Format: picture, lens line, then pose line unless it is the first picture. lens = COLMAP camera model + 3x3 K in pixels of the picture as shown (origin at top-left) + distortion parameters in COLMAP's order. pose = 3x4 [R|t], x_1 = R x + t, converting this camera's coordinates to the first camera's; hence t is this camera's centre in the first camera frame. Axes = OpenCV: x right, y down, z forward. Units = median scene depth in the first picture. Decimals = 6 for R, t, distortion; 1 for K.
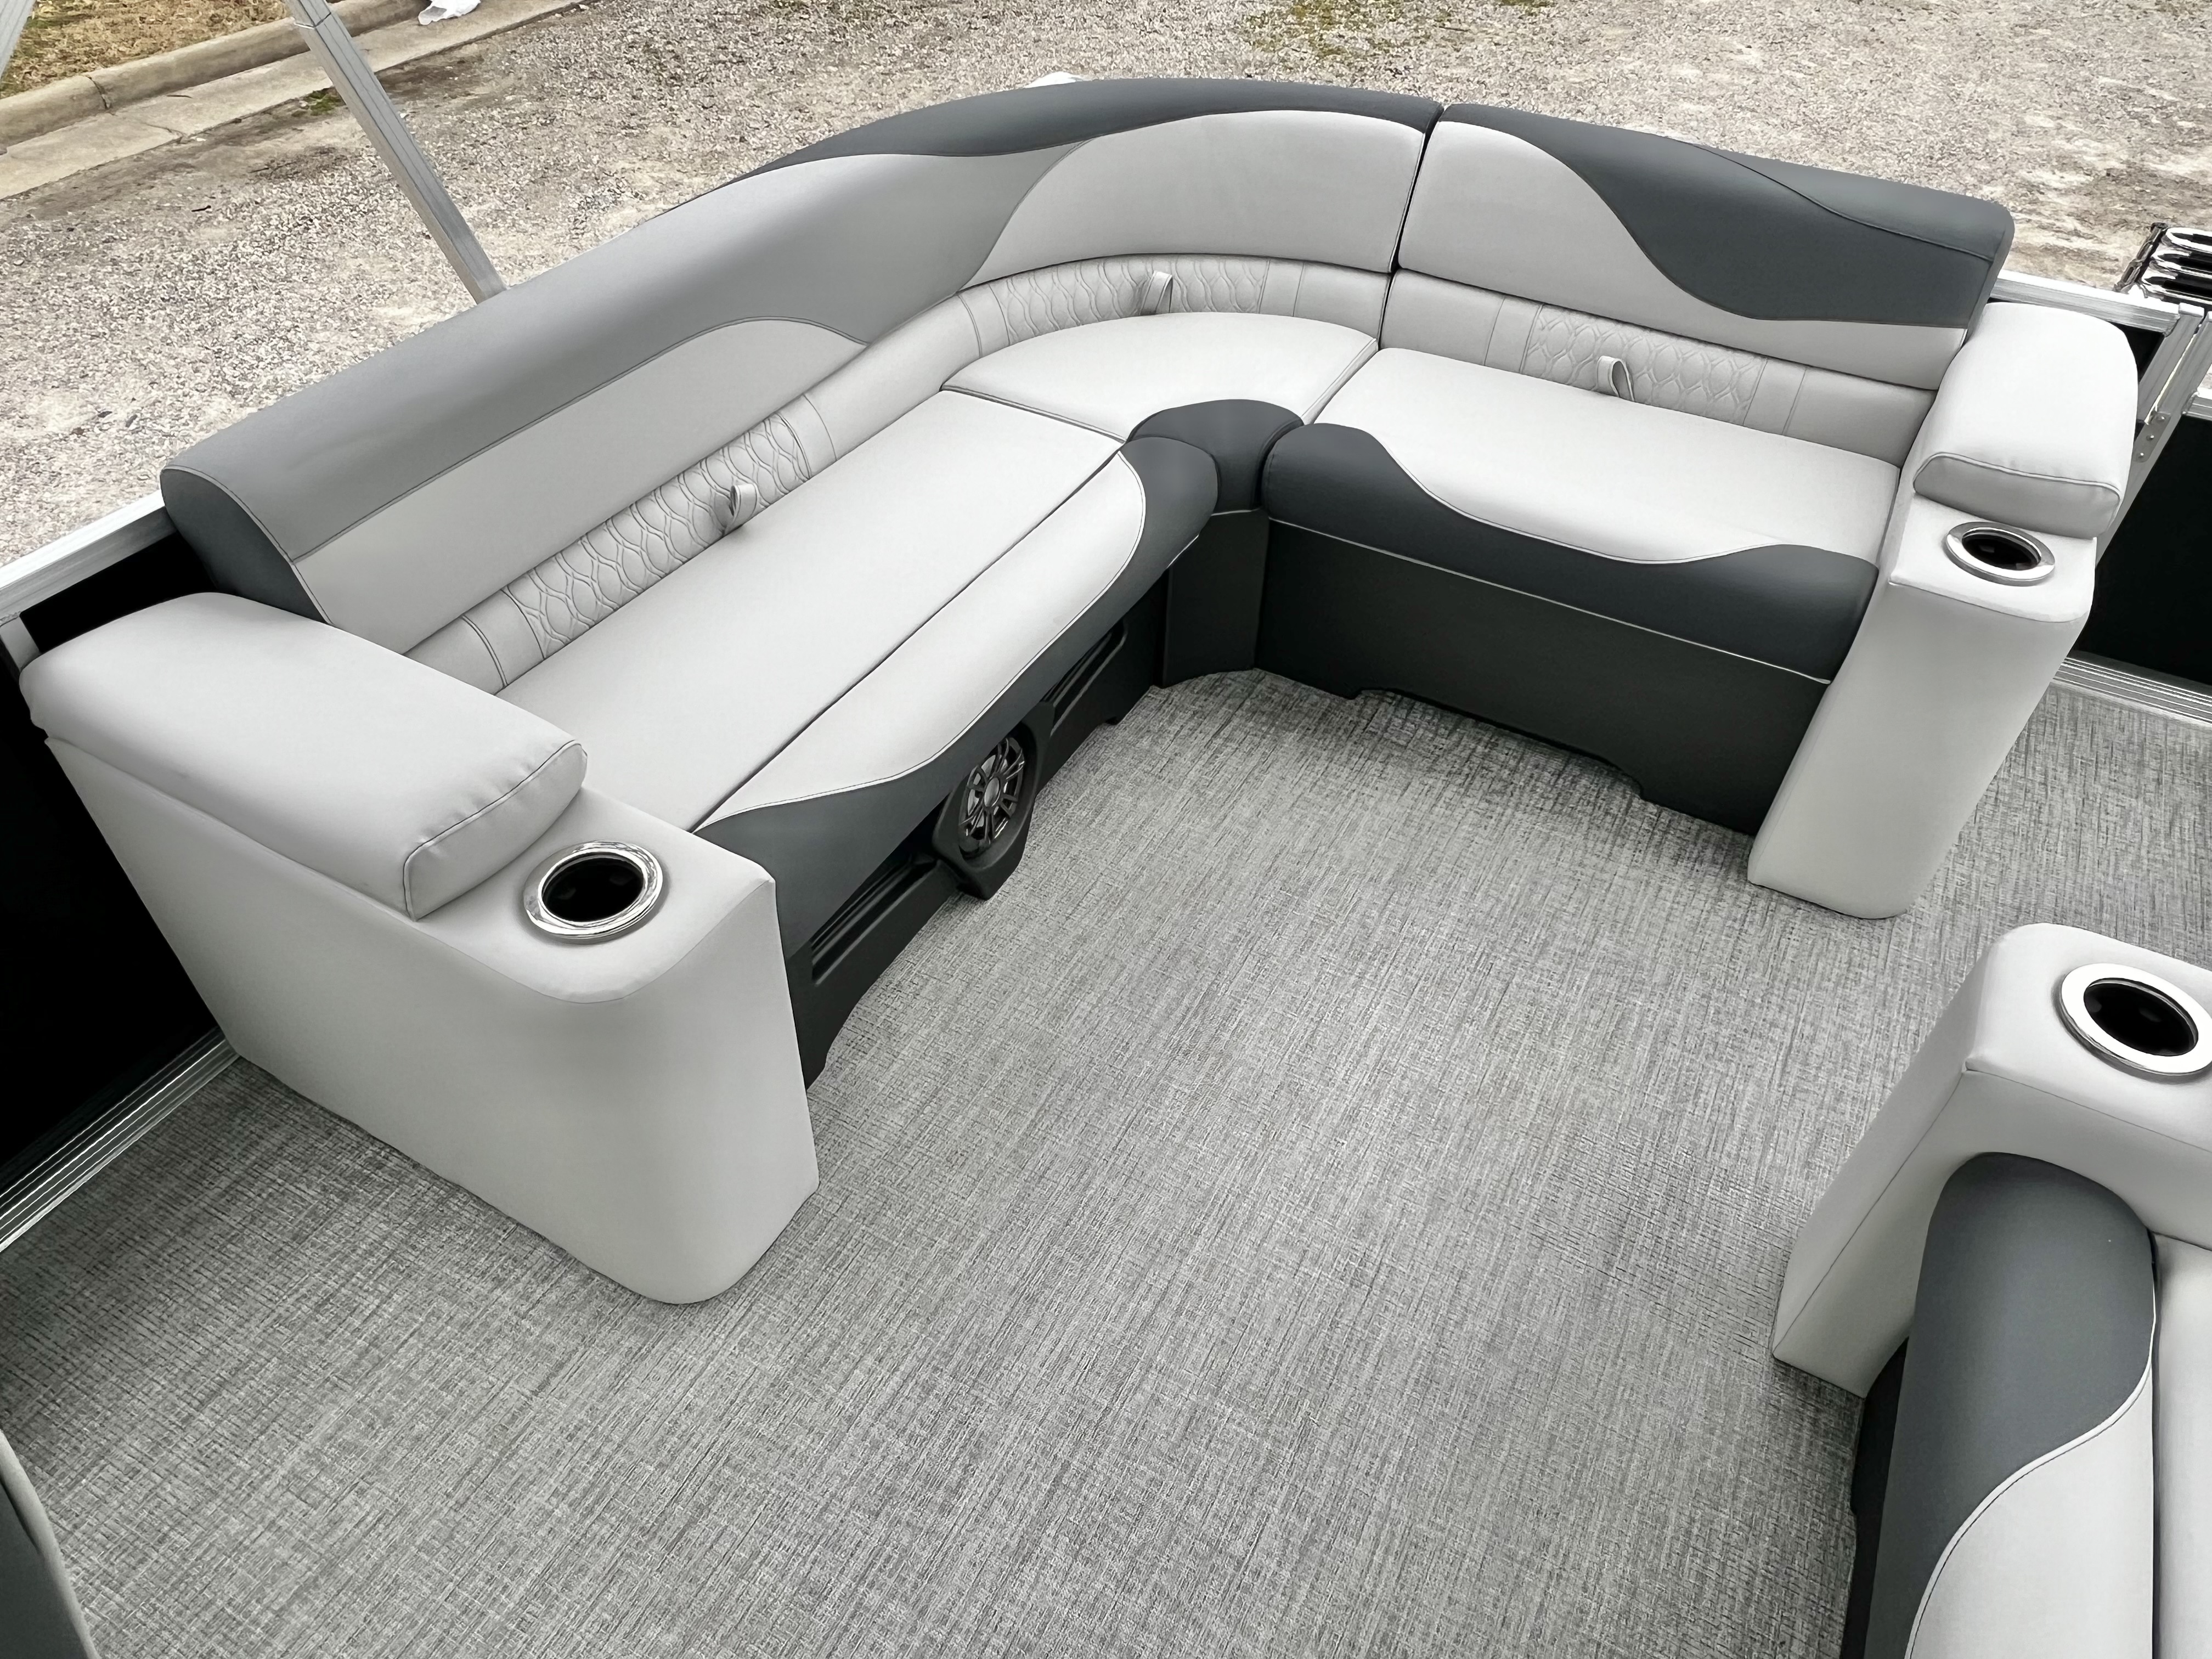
lens RADIAL K [[1451.6, 0, 1100.2], [0, 1451.6, 834.0], [0, 0, 1]] dist [0.002139, -0.002025]
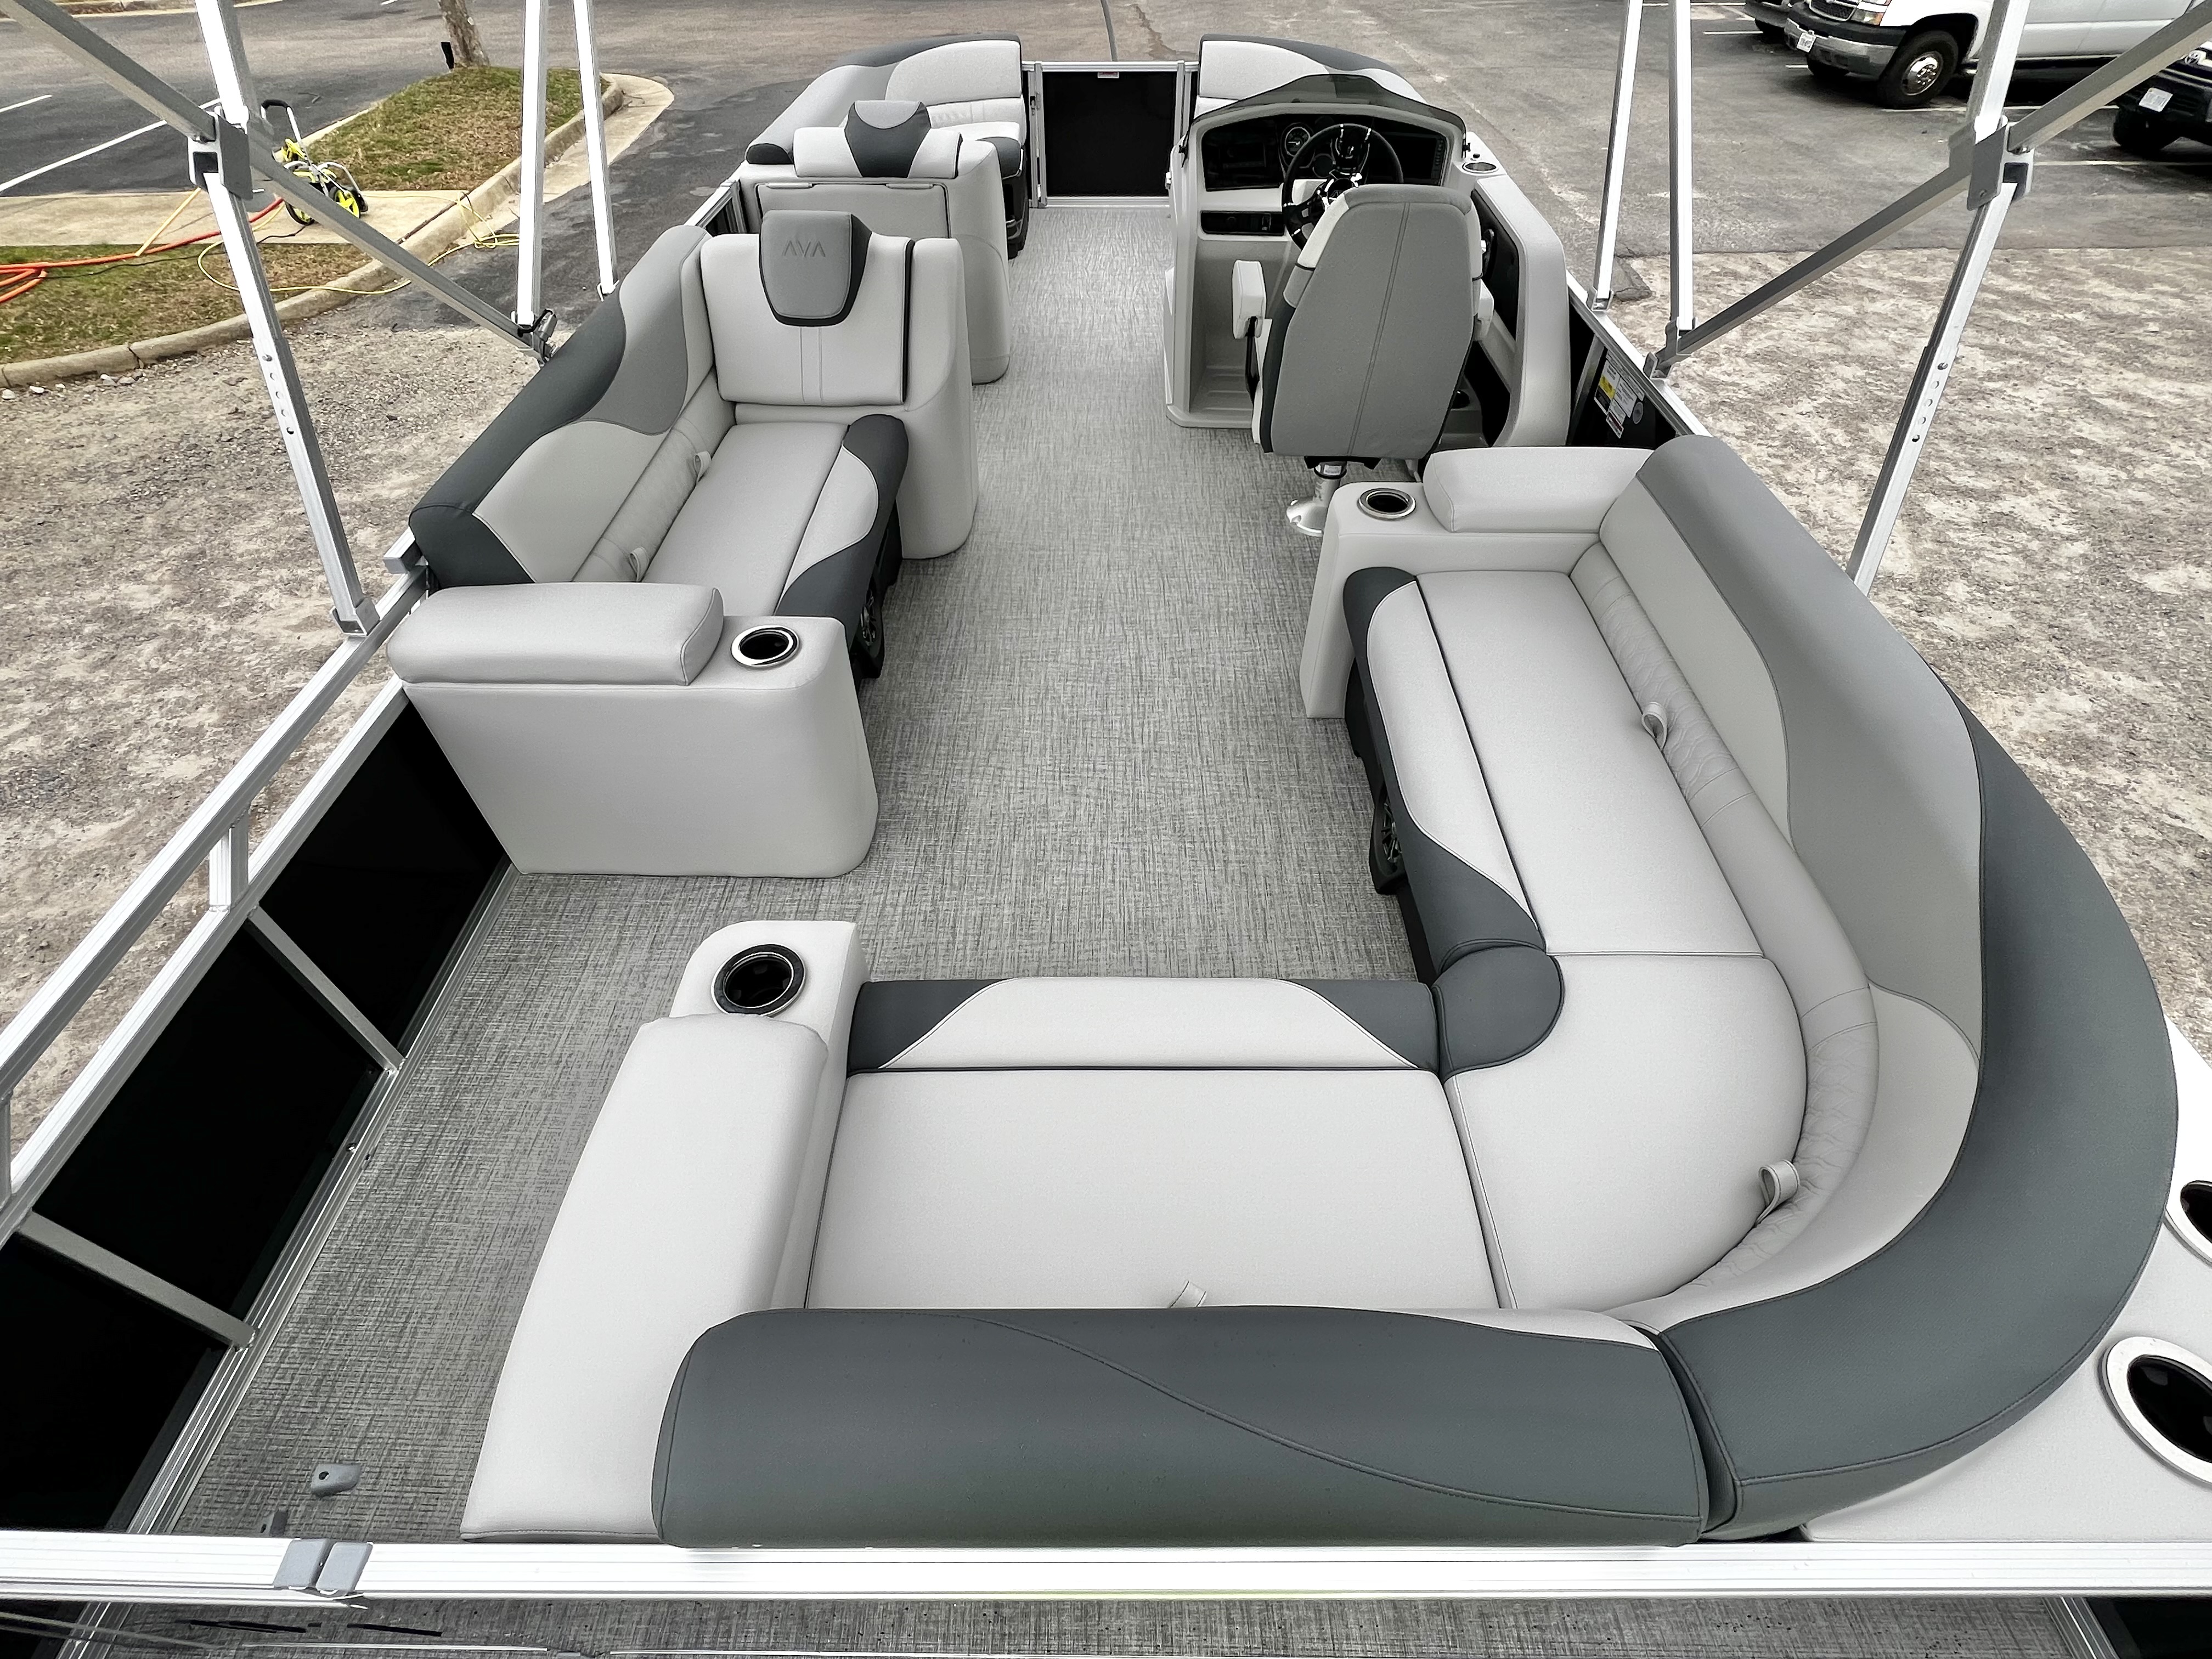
lens RADIAL K [[1009.0, 0, 1101.7], [0, 1009.0, 834.8], [0, 0, 1]] dist [-0.002839, 0.000463]
pose [[-0.881771, 0.326281, -0.340617, 0.482804], [-0.343158, 0.051680, 0.937855, -0.789449], [0.323607, 0.943859, 0.066397, 0.732177]]
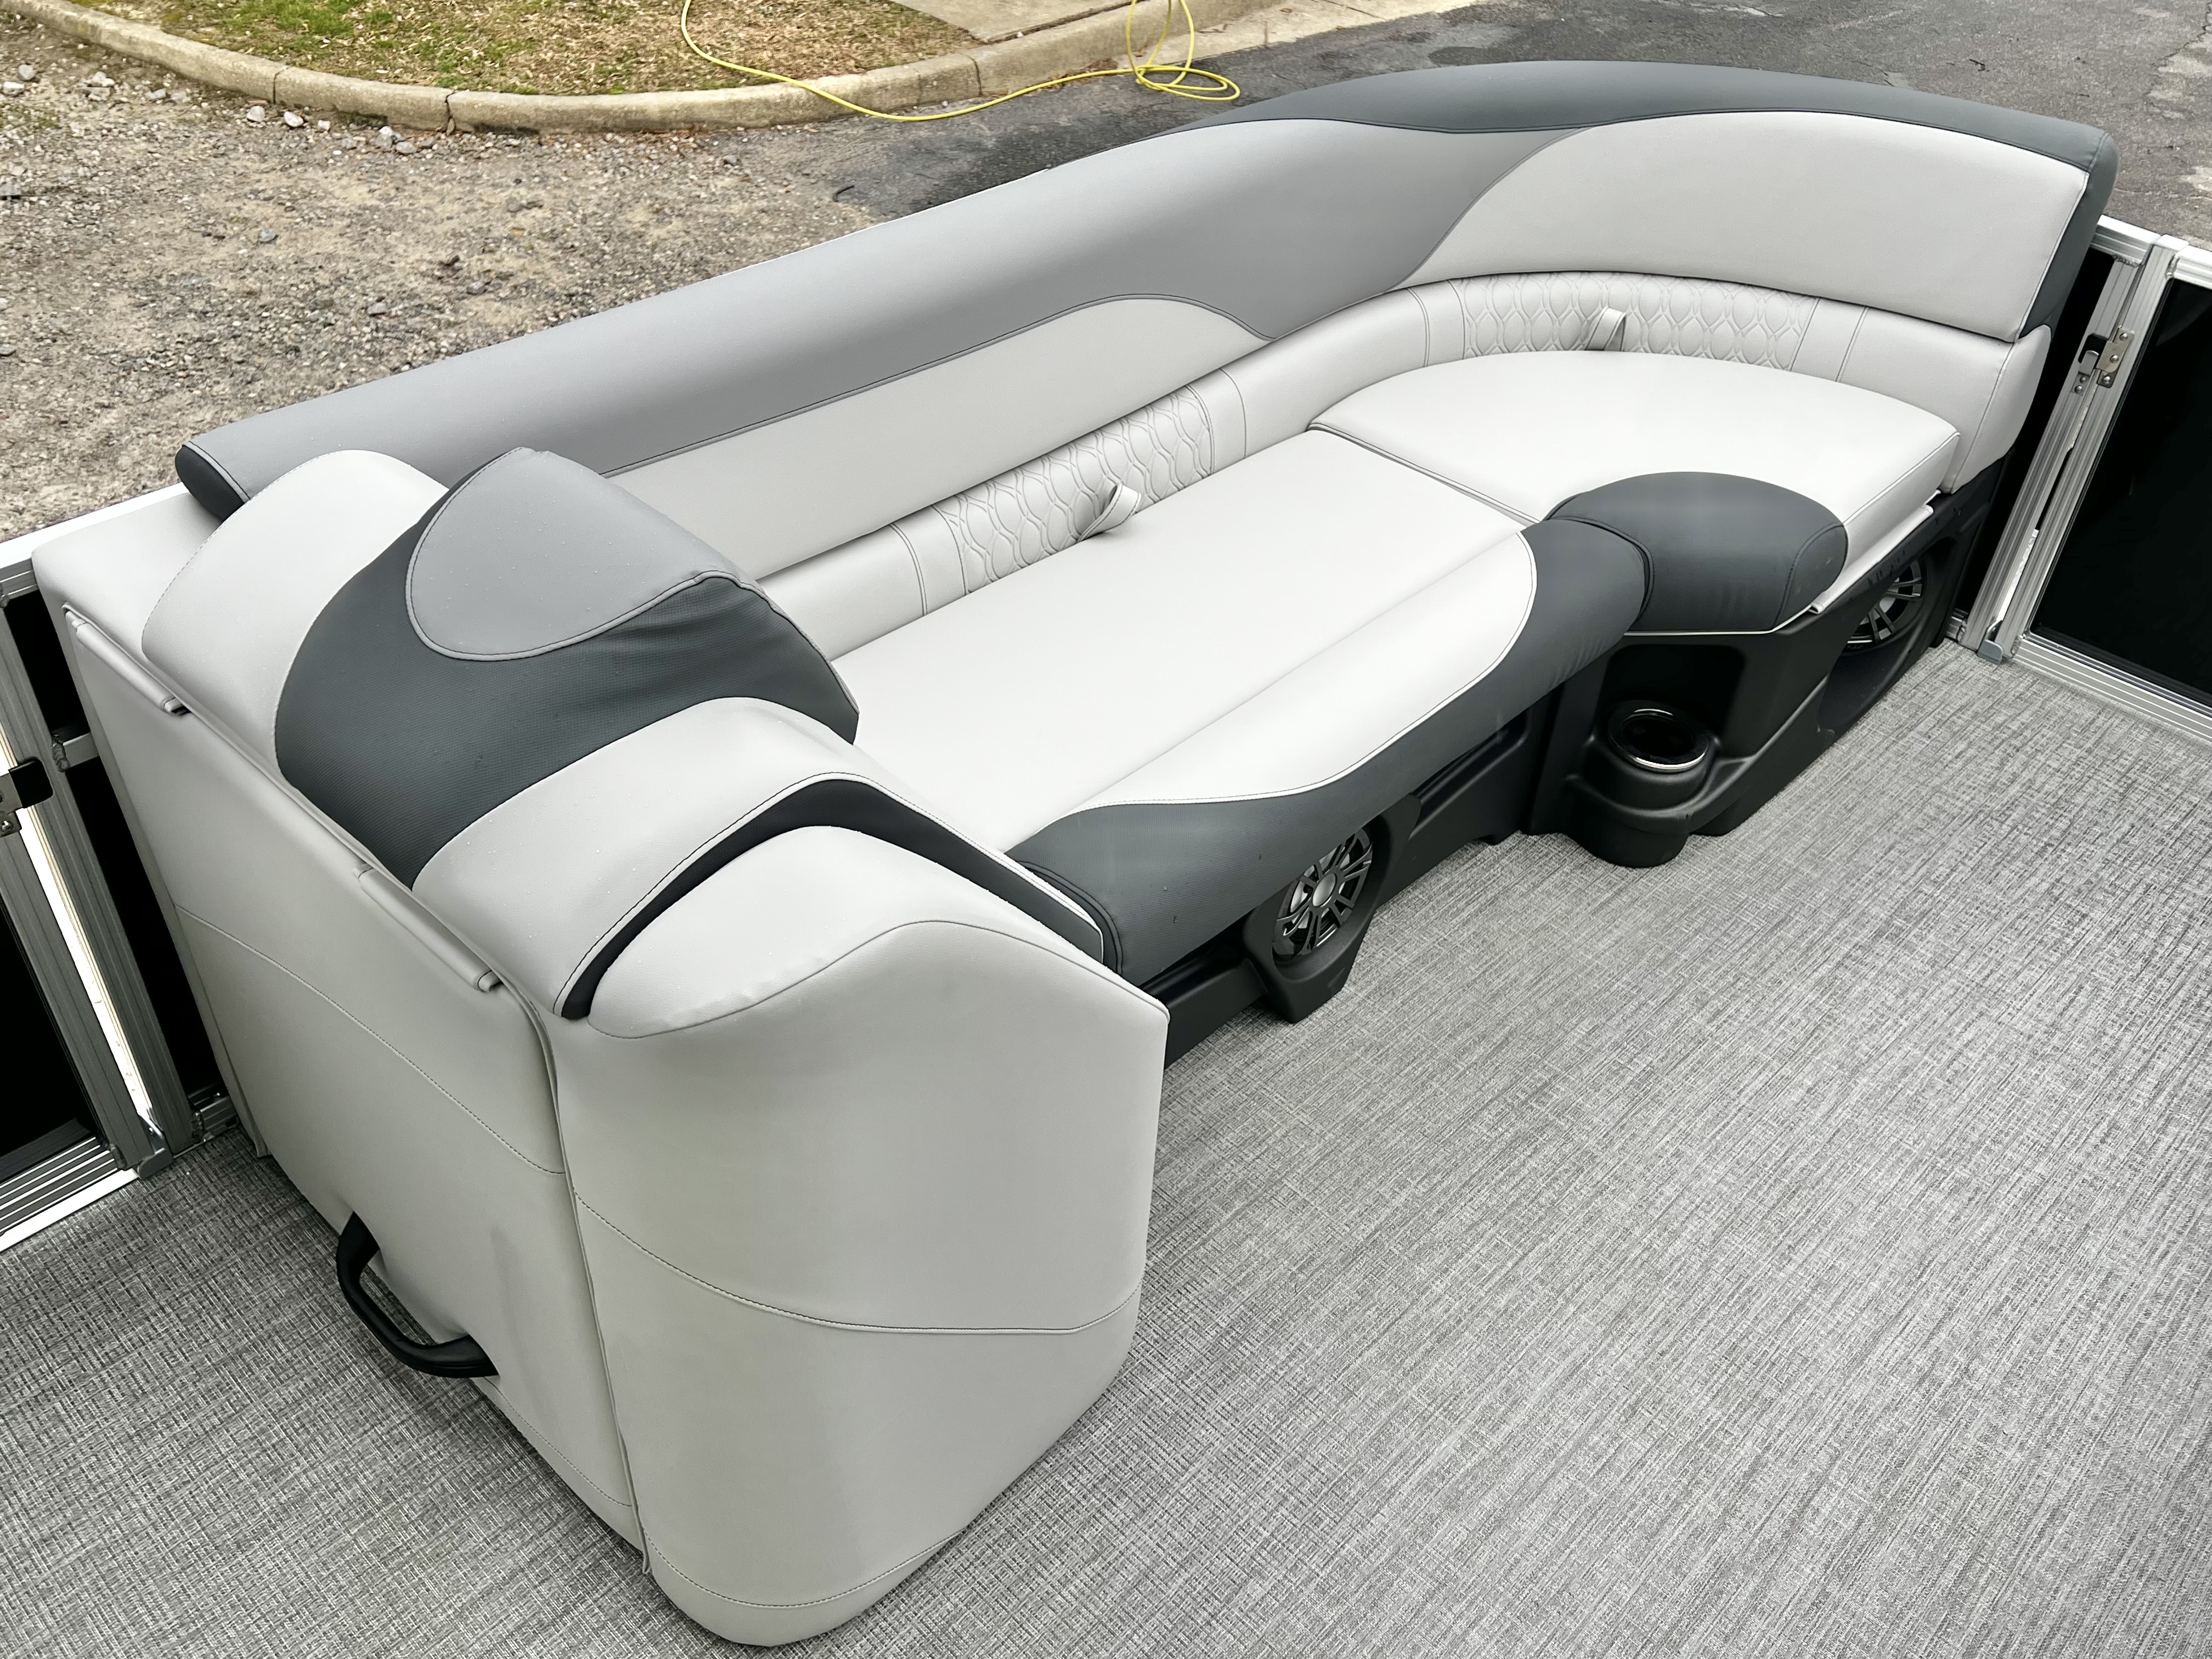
lens RADIAL K [[1893.2, 0, 1123.3], [0, 1893.2, 818.3], [0, 0, 1]] dist [0.039716, -0.026376]
pose [[-0.963427, -0.220348, 0.152498, -0.362947], [0.124903, 0.134233, 0.983047, 0.148235], [-0.237083, 0.966141, -0.101802, -0.194951]]
